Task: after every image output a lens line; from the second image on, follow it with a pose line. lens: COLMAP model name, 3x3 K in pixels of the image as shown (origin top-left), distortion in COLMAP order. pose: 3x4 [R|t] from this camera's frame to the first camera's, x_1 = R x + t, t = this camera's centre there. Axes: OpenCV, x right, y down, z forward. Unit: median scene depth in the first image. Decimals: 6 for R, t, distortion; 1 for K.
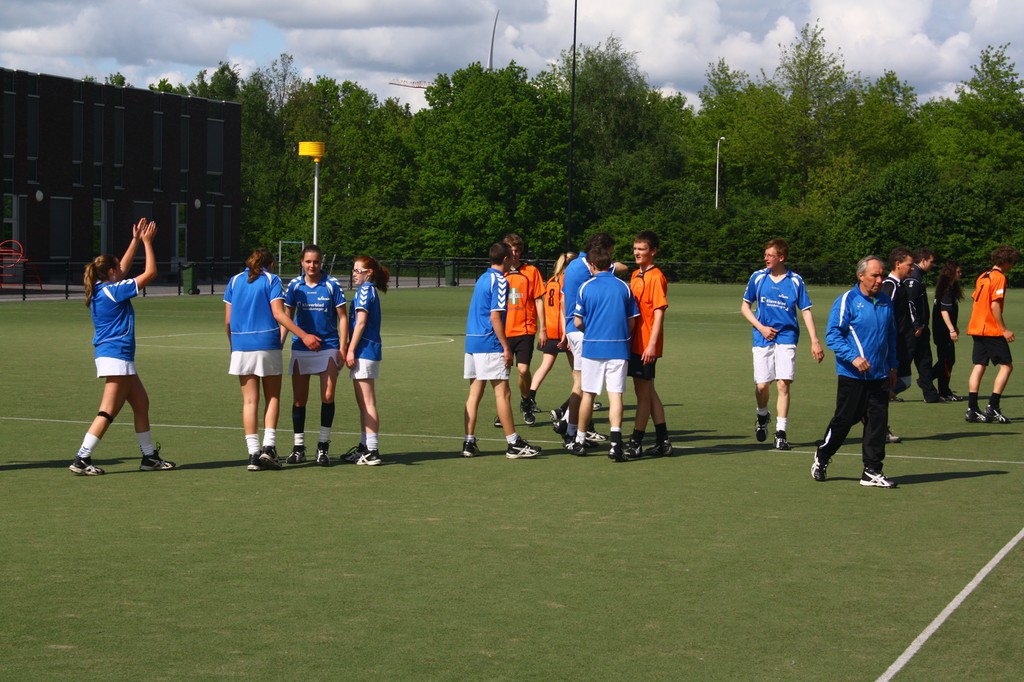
lens RADIAL K [[2486.2, 0, 514.0], [0, 2486.2, 347.1], [0, 0, 1]] dist [0.112299, 0.000000]
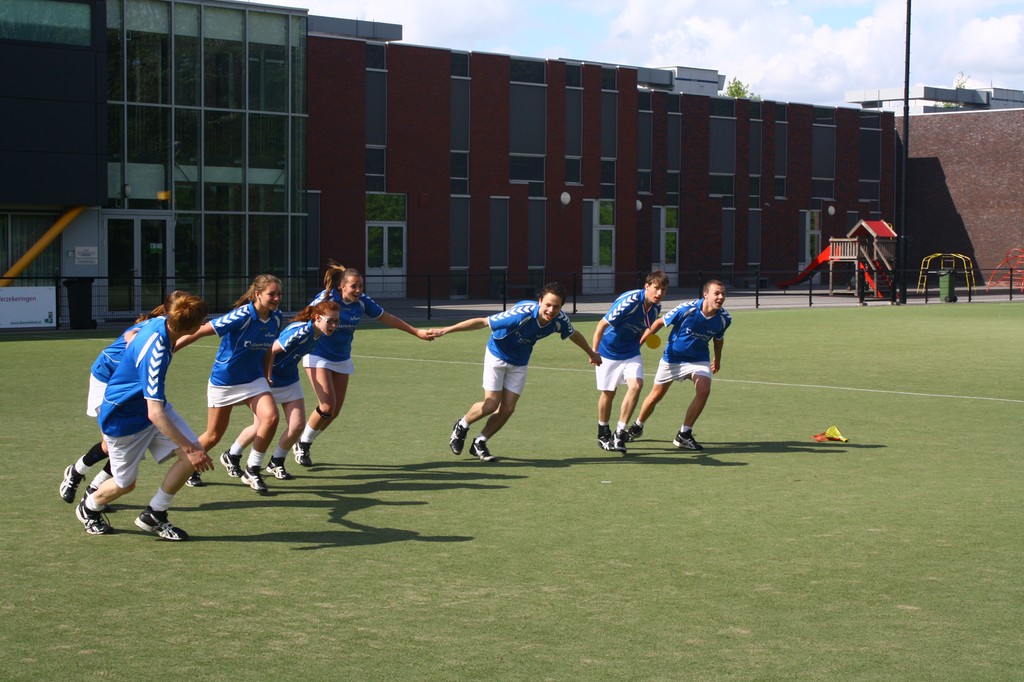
lens RADIAL K [[1977.2, 0, 511.1], [0, 1977.2, 336.2], [0, 0, 1]] dist [0.031889, 0.000000]
pose [[0.890730, 0.008549, -0.454453, 0.005784], [-0.008391, 0.999962, 0.002364, -0.000289], [0.454456, 0.001707, 0.890768, 0.010804]]
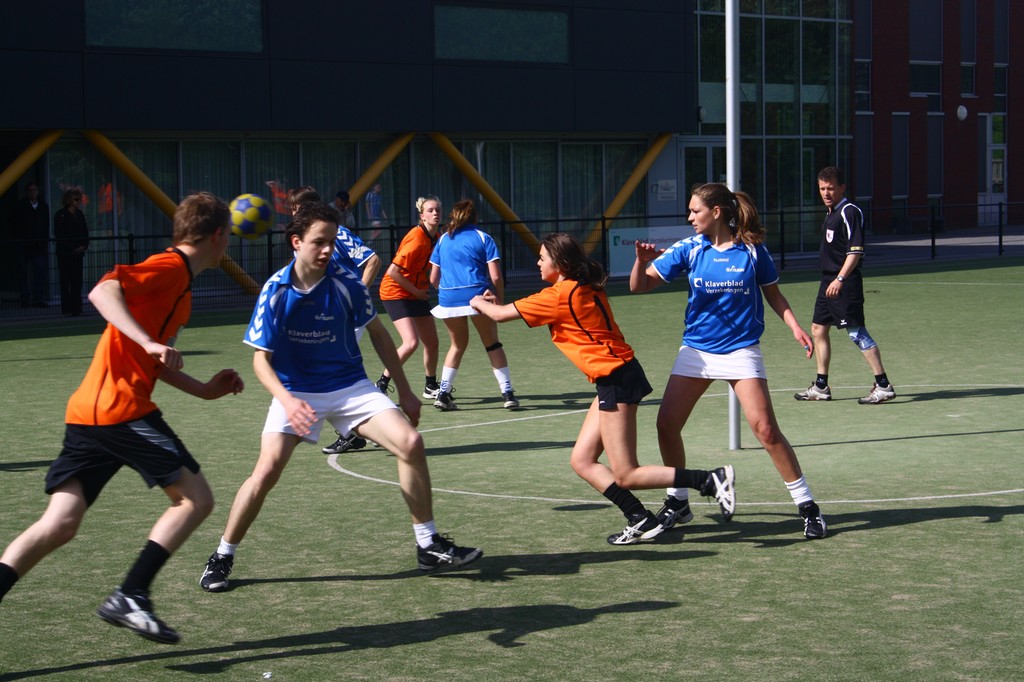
lens RADIAL K [[2486.2, 0, 508.2], [0, 2486.2, 339.9], [0, 0, 1]] dist [0.112299, 0.000000]
pose [[0.907920, -0.005410, -0.419108, -0.084310], [0.016057, 0.999632, 0.021880, 0.001384], [0.418835, -0.026595, 0.907673, -0.074272]]
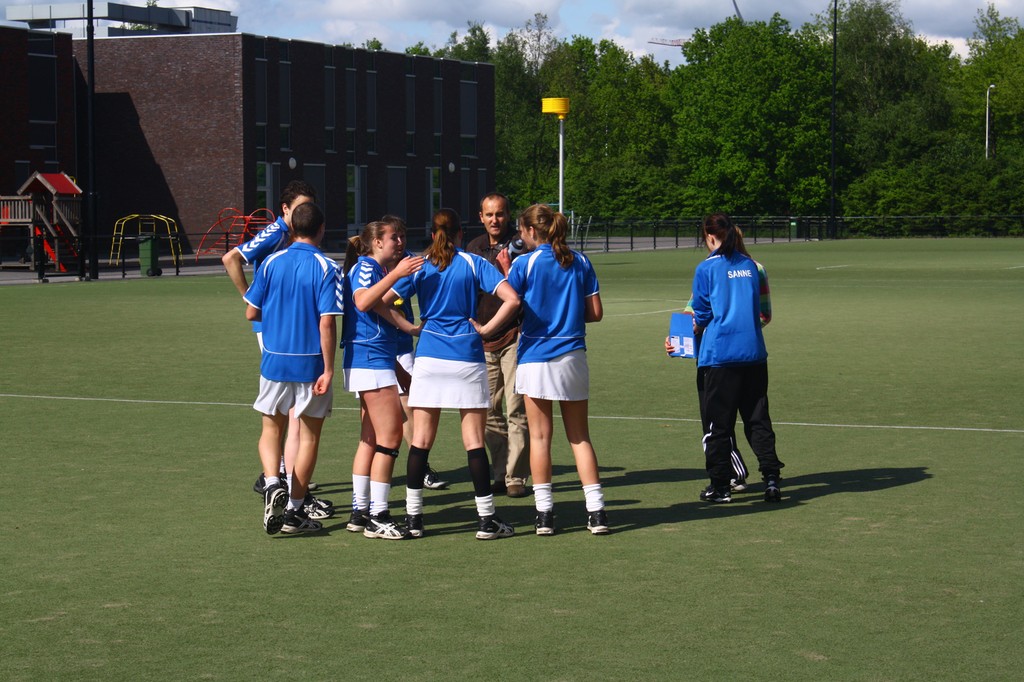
lens RADIAL K [[2486.2, 0, 508.9], [0, 2486.2, 347.9], [0, 0, 1]] dist [0.112299, 0.000000]
pose [[0.994049, -0.015085, -0.107883, 0.000703], [0.016845, 0.999739, 0.015415, -0.000839], [0.107623, -0.017141, 0.994044, 0.020782]]
